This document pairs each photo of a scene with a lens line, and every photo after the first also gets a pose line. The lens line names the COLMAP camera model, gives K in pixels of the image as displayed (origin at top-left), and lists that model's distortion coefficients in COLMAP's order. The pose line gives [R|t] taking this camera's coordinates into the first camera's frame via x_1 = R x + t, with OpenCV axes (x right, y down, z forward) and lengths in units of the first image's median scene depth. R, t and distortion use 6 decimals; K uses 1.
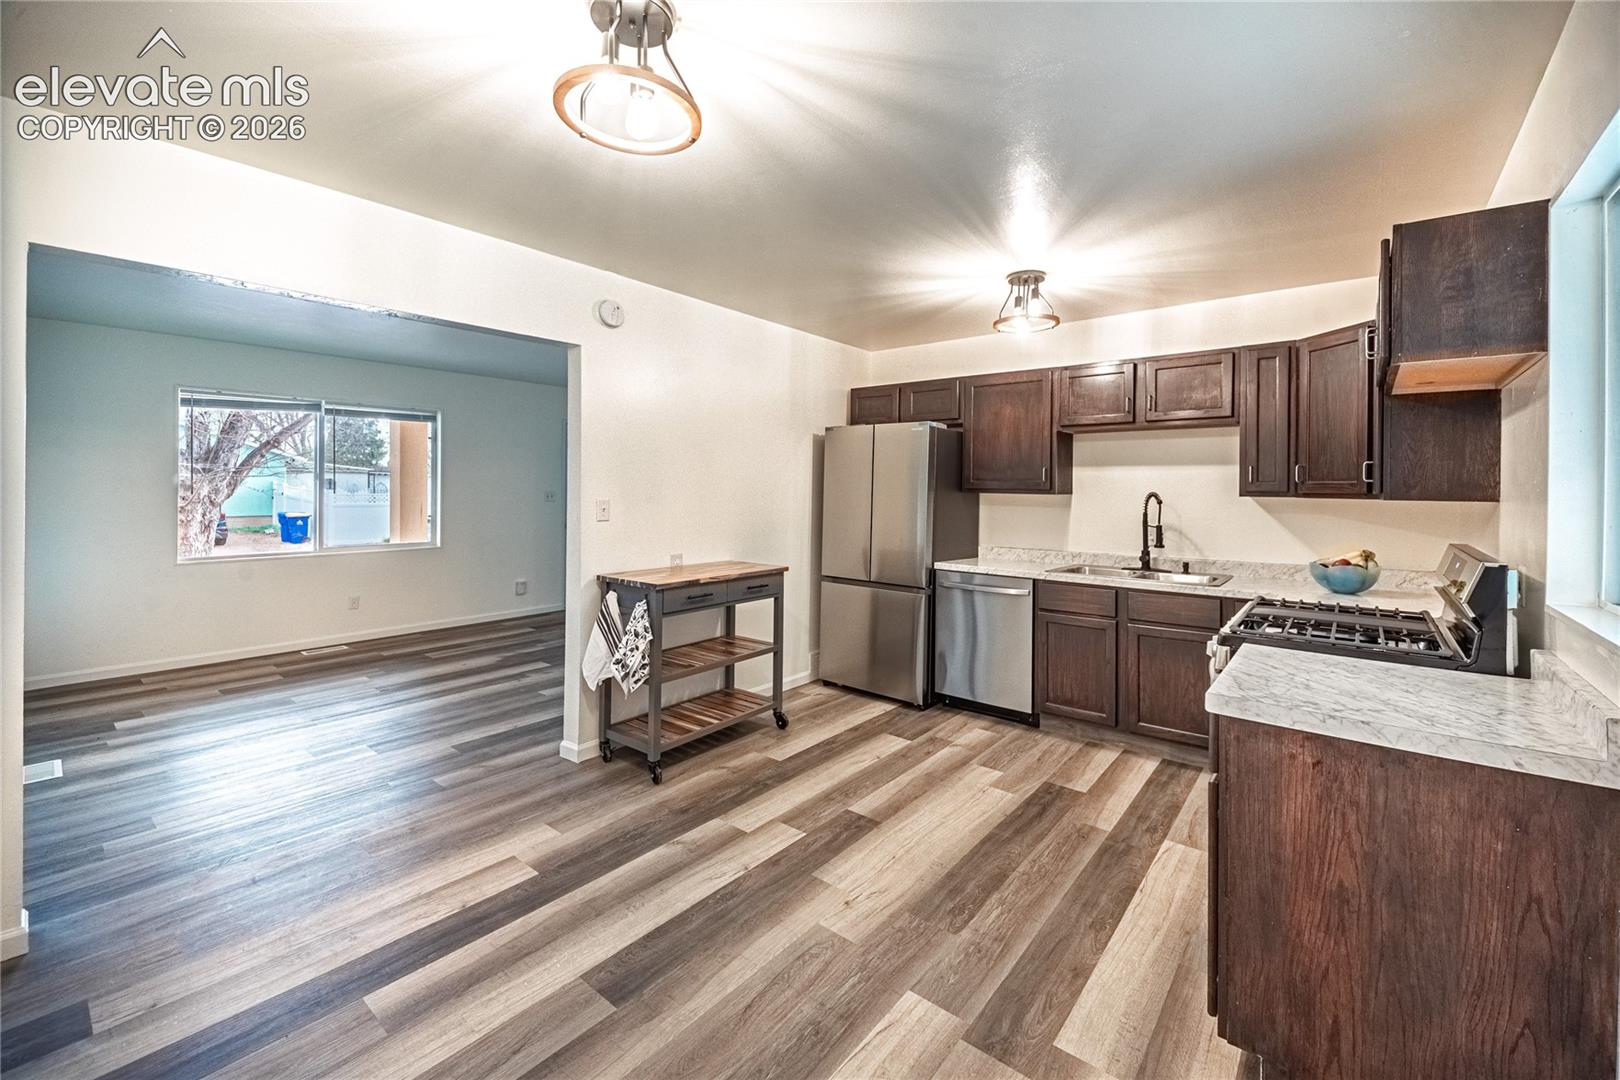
lens RADIAL K [[604.2, 0, 823.0], [0, 604.2, 491.2], [0, 0, 1]] dist [0.004867, -0.000770]
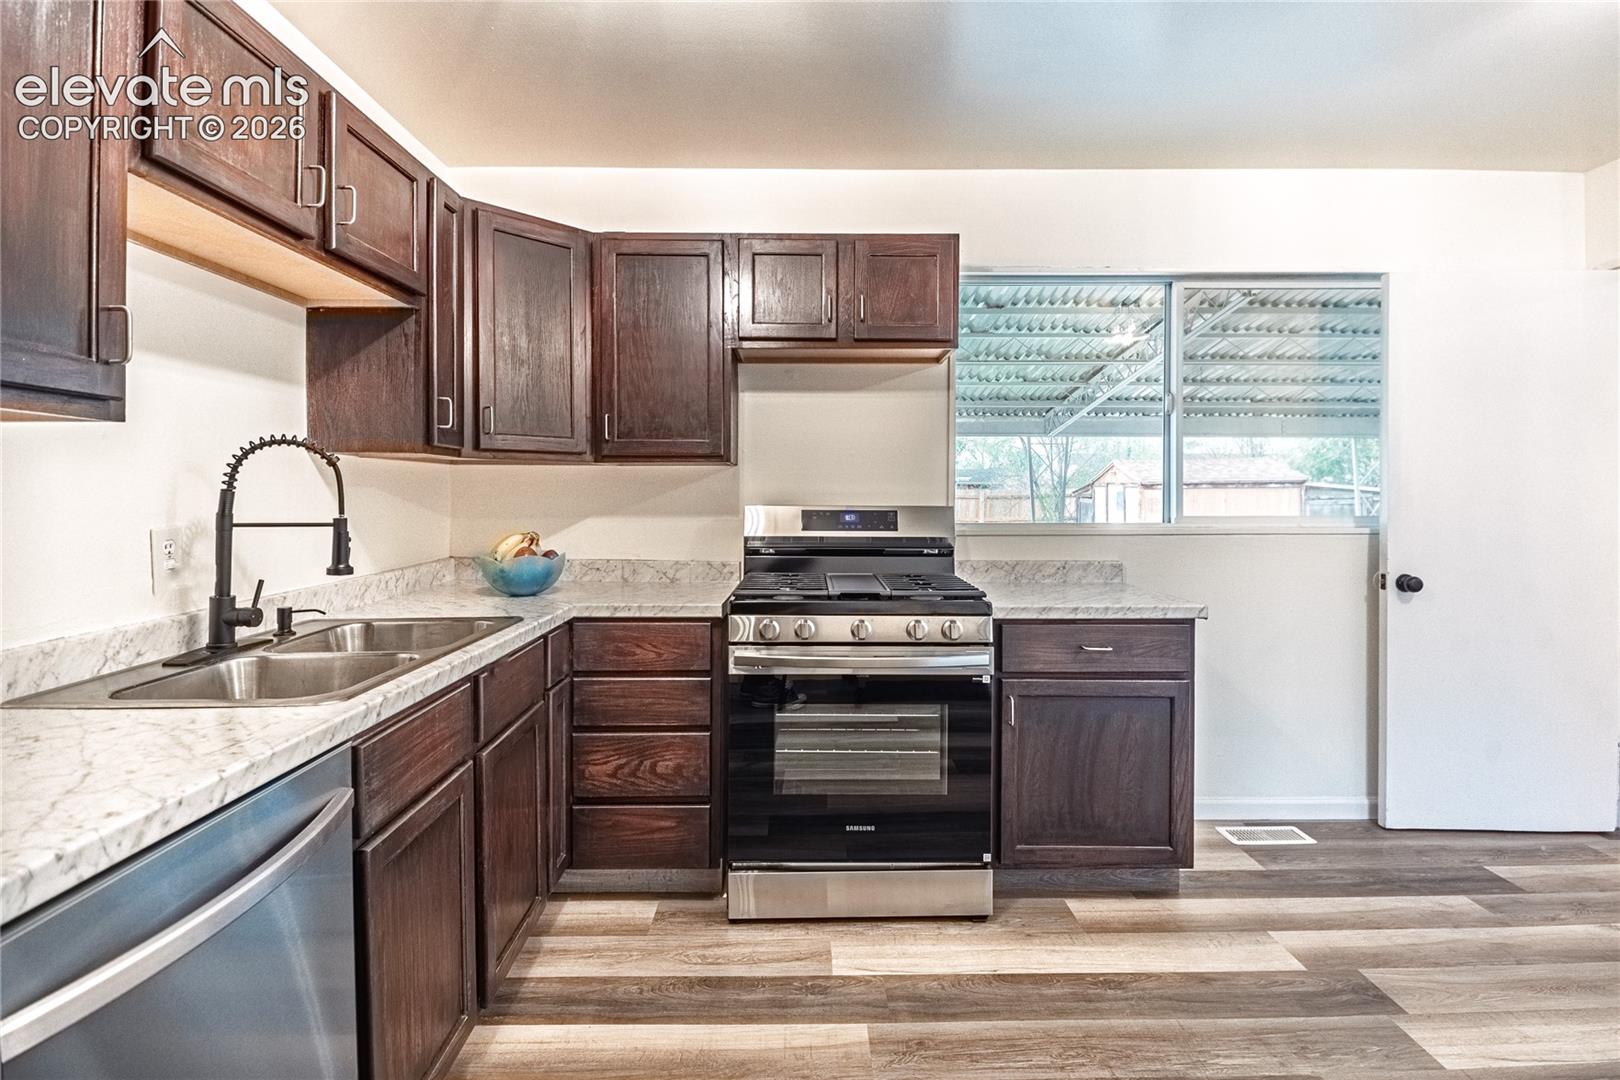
lens RADIAL K [[835.8, 0, 753.9], [0, 835.8, 501.9], [0, 0, 1]] dist [-0.007455, -0.006787]
pose [[-0.635372, -0.011307, 0.772123, -0.051112], [-0.001349, 0.999908, 0.013532, 0.039902], [-0.772205, 0.007557, -0.635329, 1.220321]]
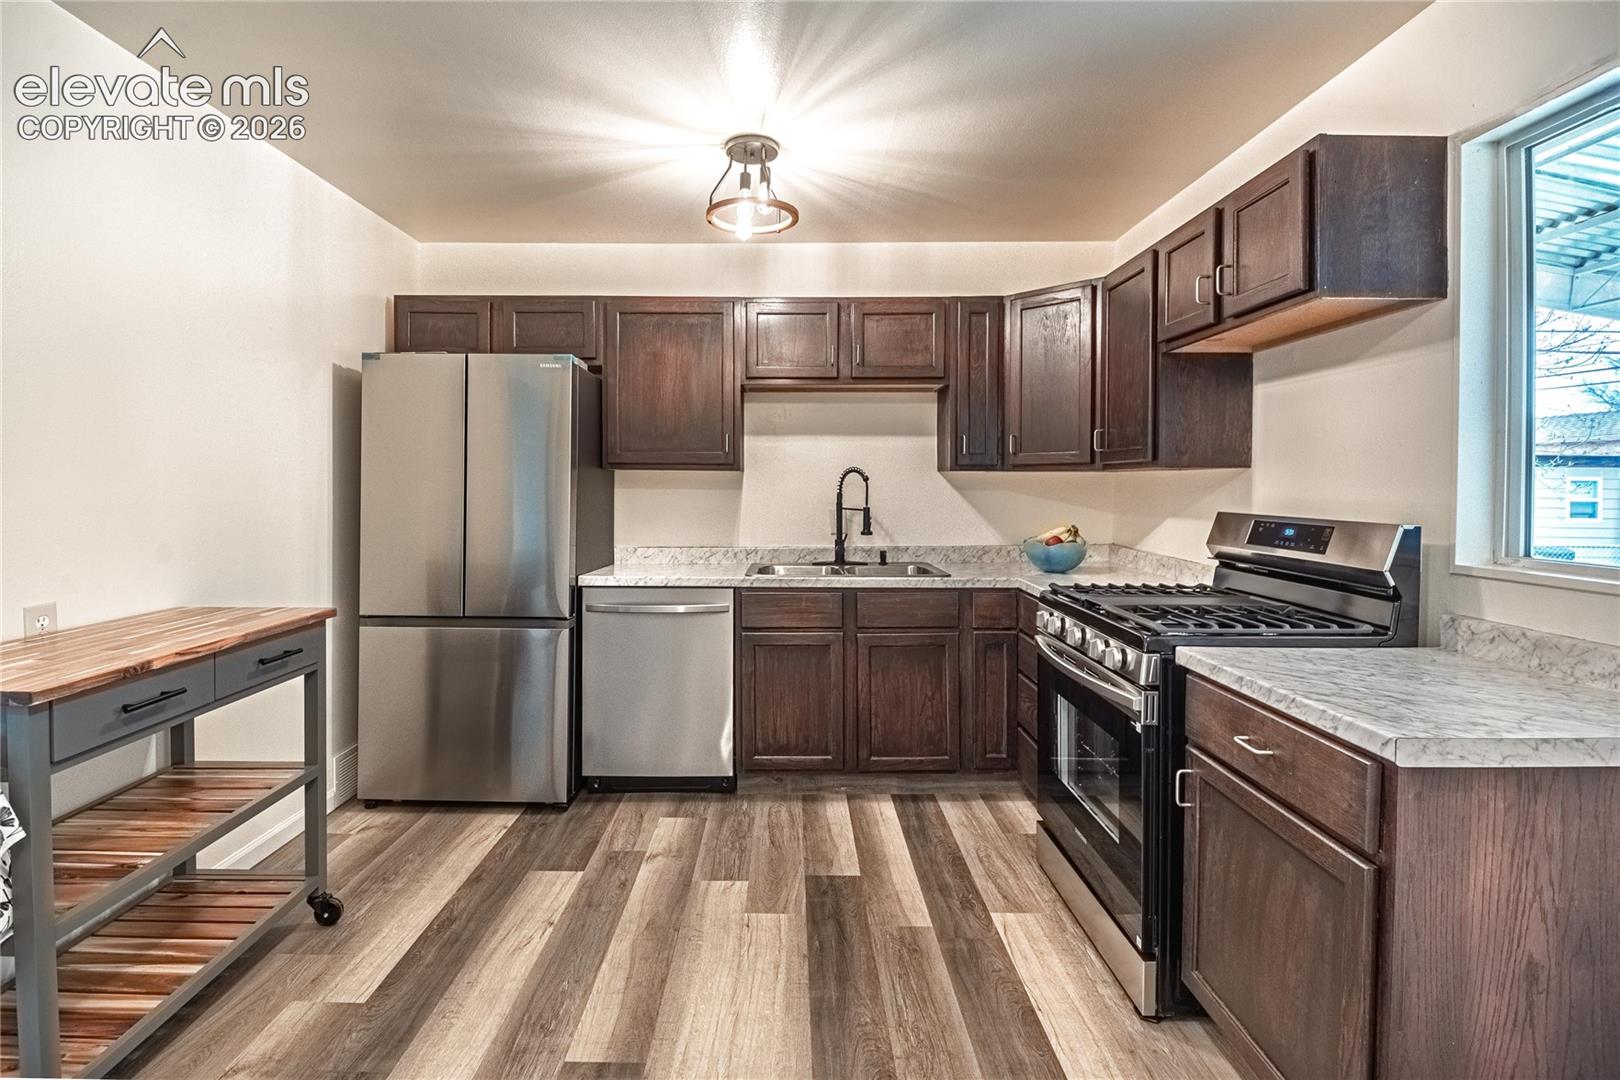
lens RADIAL K [[725.7, 0, 743.3], [0, 725.7, 494.8], [0, 0, 1]] dist [0.012461, -0.008820]
pose [[0.801888, -0.013705, 0.597317, -0.168718], [0.004893, 0.999854, 0.016372, 0.024245], [-0.597454, -0.010206, 0.801838, 0.341664]]
